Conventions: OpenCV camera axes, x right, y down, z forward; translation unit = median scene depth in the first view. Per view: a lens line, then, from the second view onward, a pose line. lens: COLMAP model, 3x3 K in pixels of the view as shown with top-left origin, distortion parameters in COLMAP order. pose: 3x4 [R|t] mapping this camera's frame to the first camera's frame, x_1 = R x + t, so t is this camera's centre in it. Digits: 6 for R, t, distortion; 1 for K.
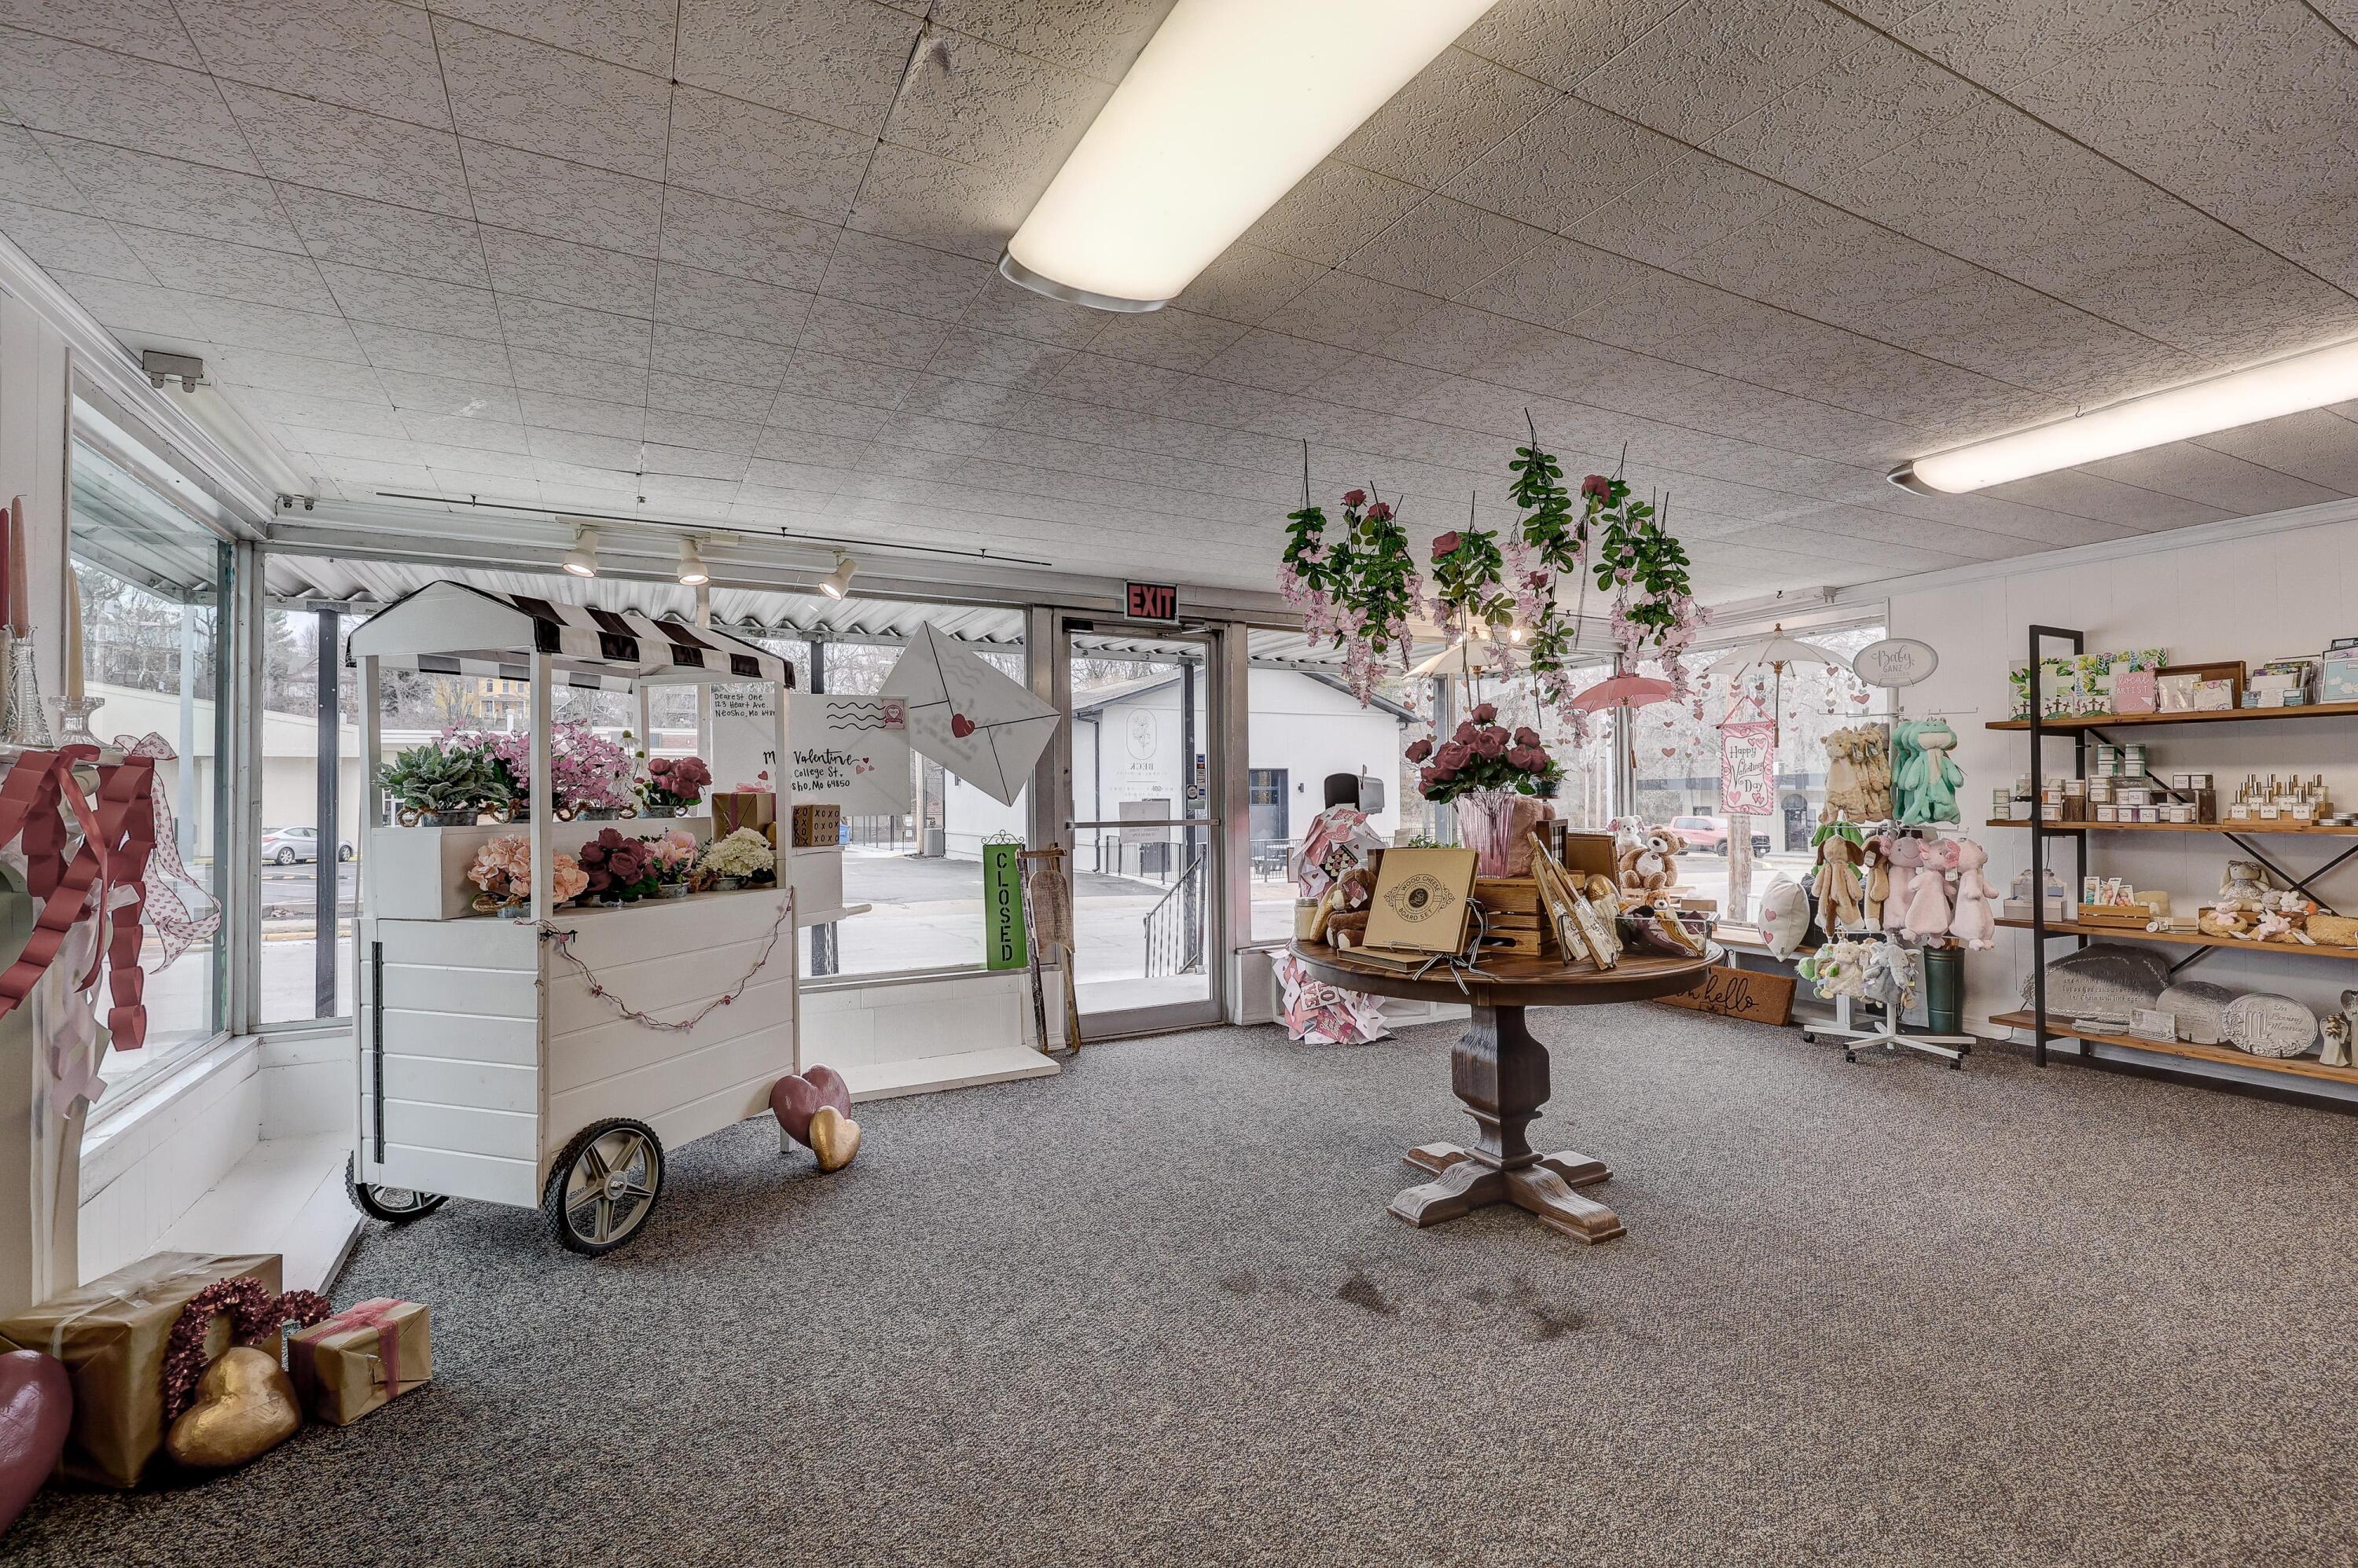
lens RADIAL K [[1061.5, 0, 1130.4], [0, 1061.5, 776.0], [0, 0, 1]] dist [-0.000900, -0.000177]
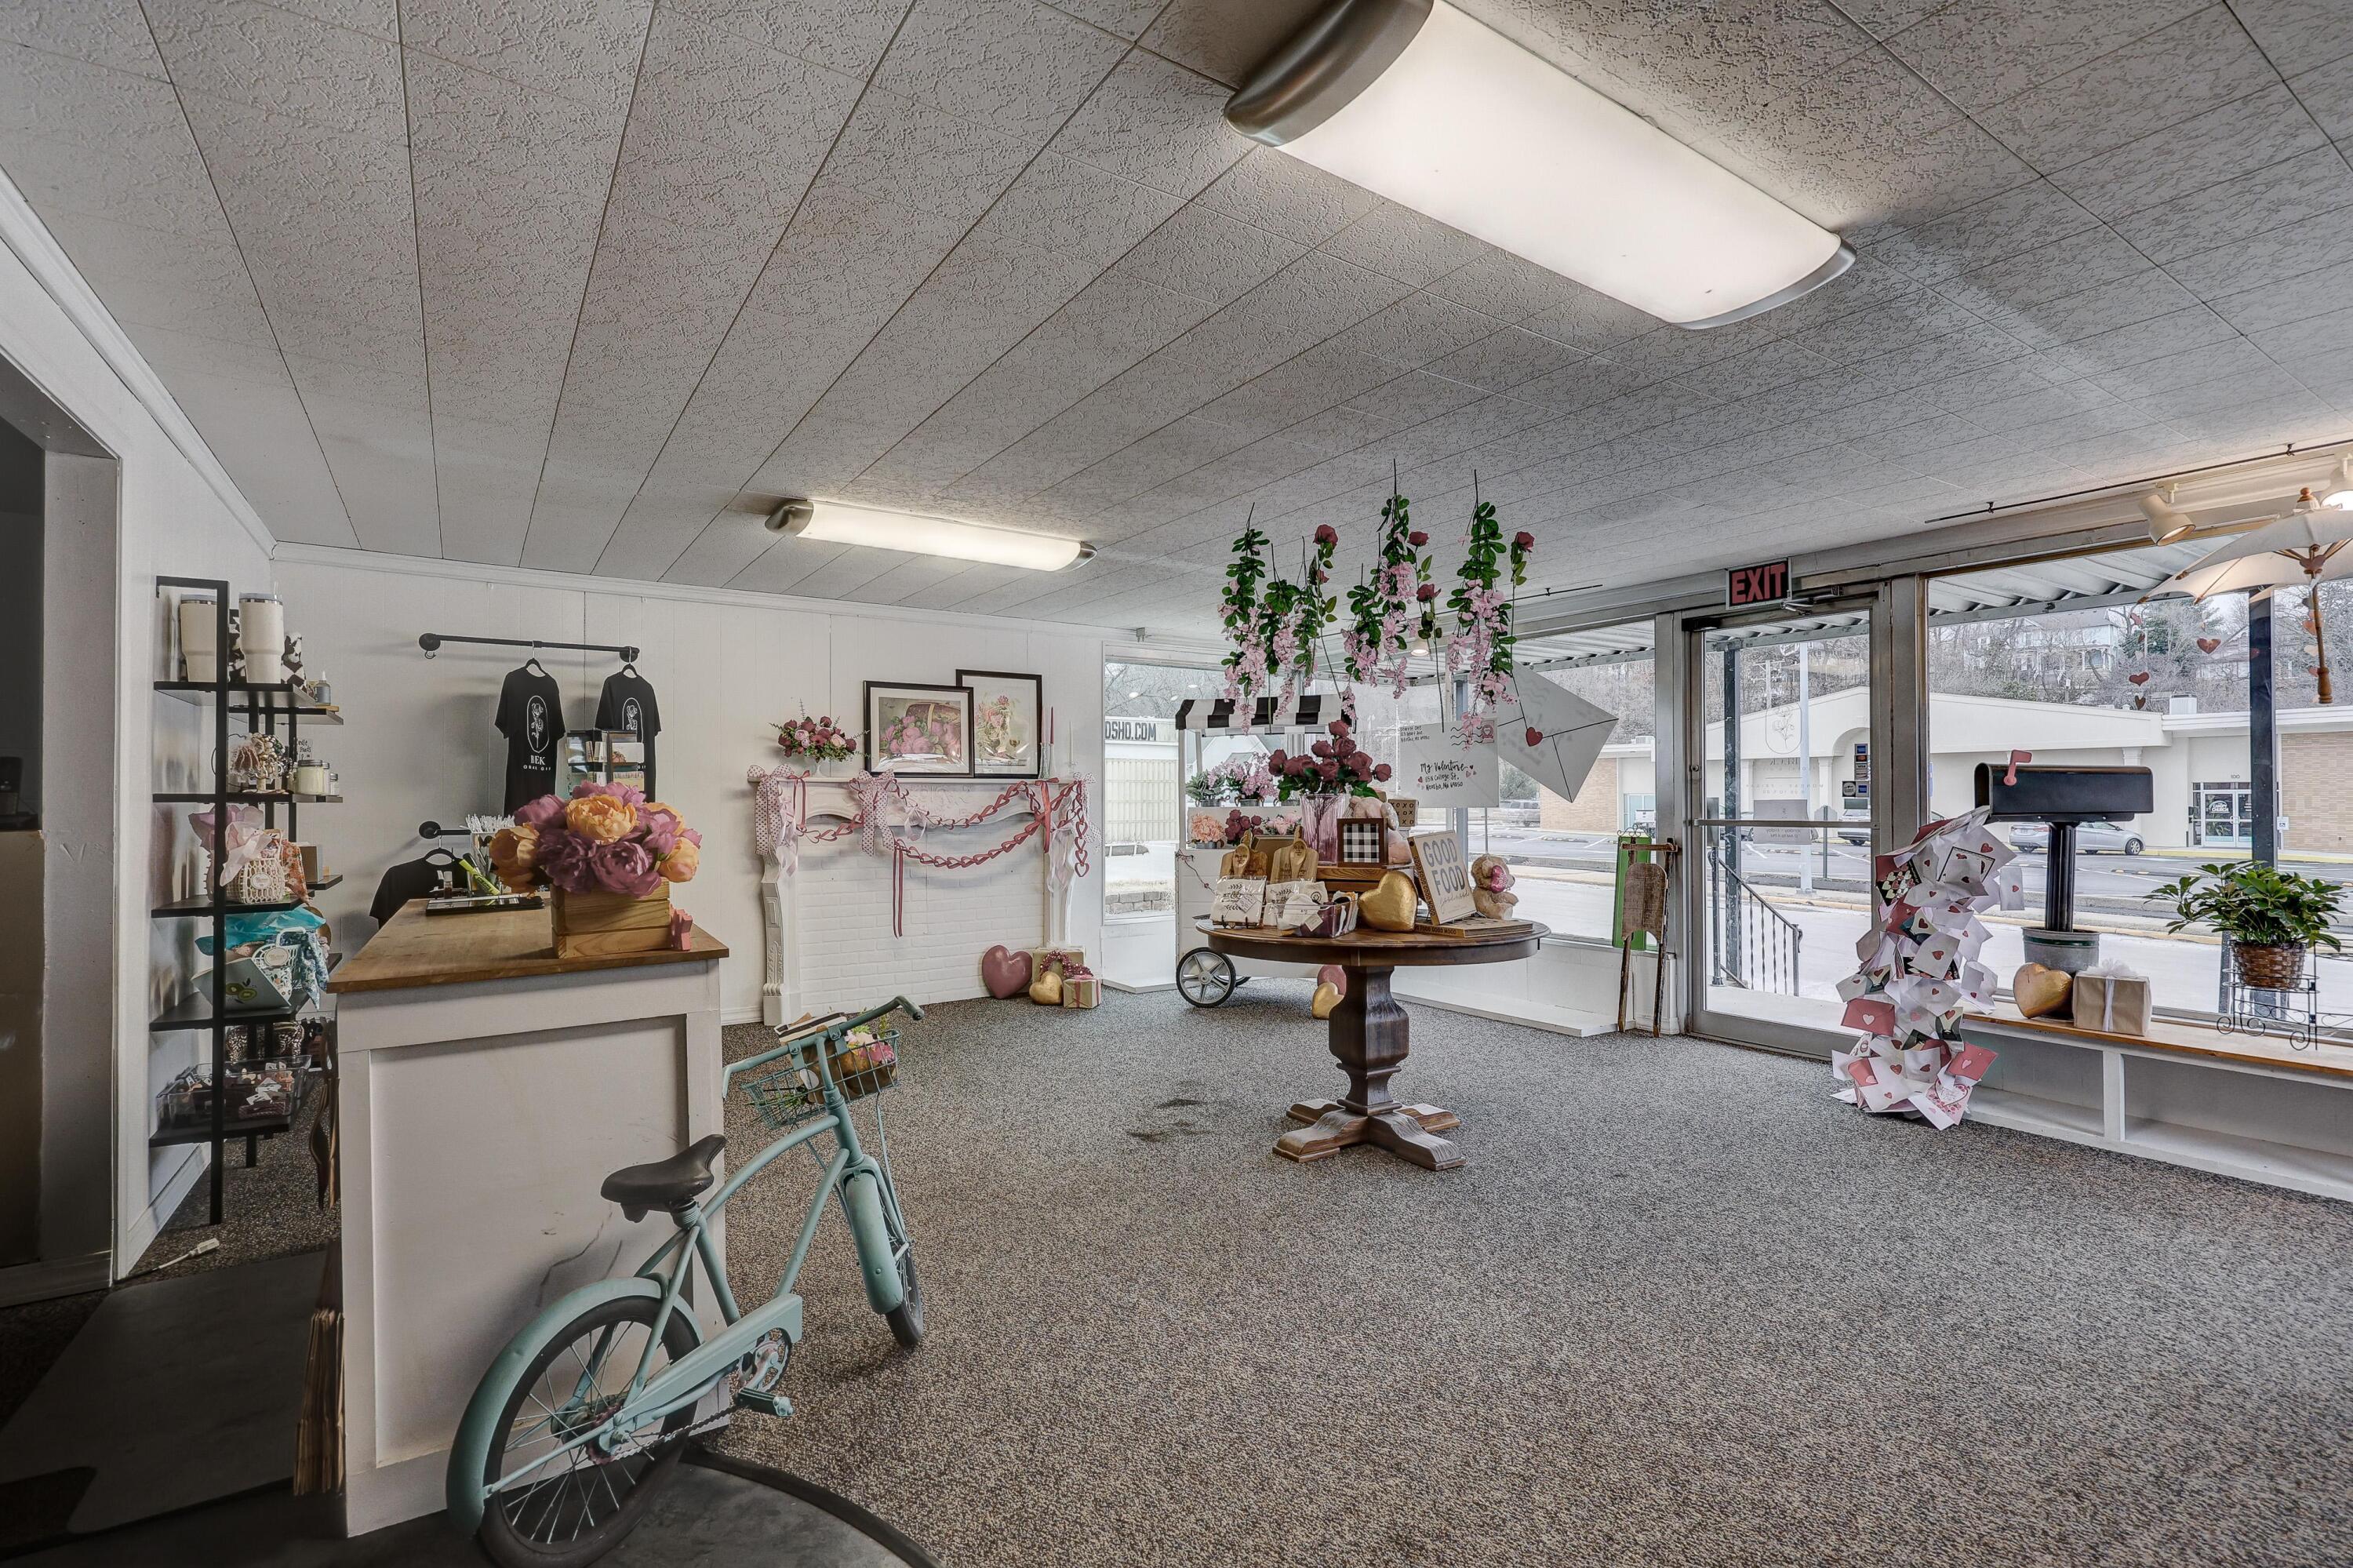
lens RADIAL K [[1005.3, 0, 1176.5], [0, 1005.3, 784.0], [0, 0, 1]] dist [-0.000469, -0.000232]
pose [[0.135035, -0.005601, -0.990825, 1.119918], [0.021394, 0.999767, -0.002736, 0.002617], [0.990610, -0.020828, 0.135123, 0.510474]]
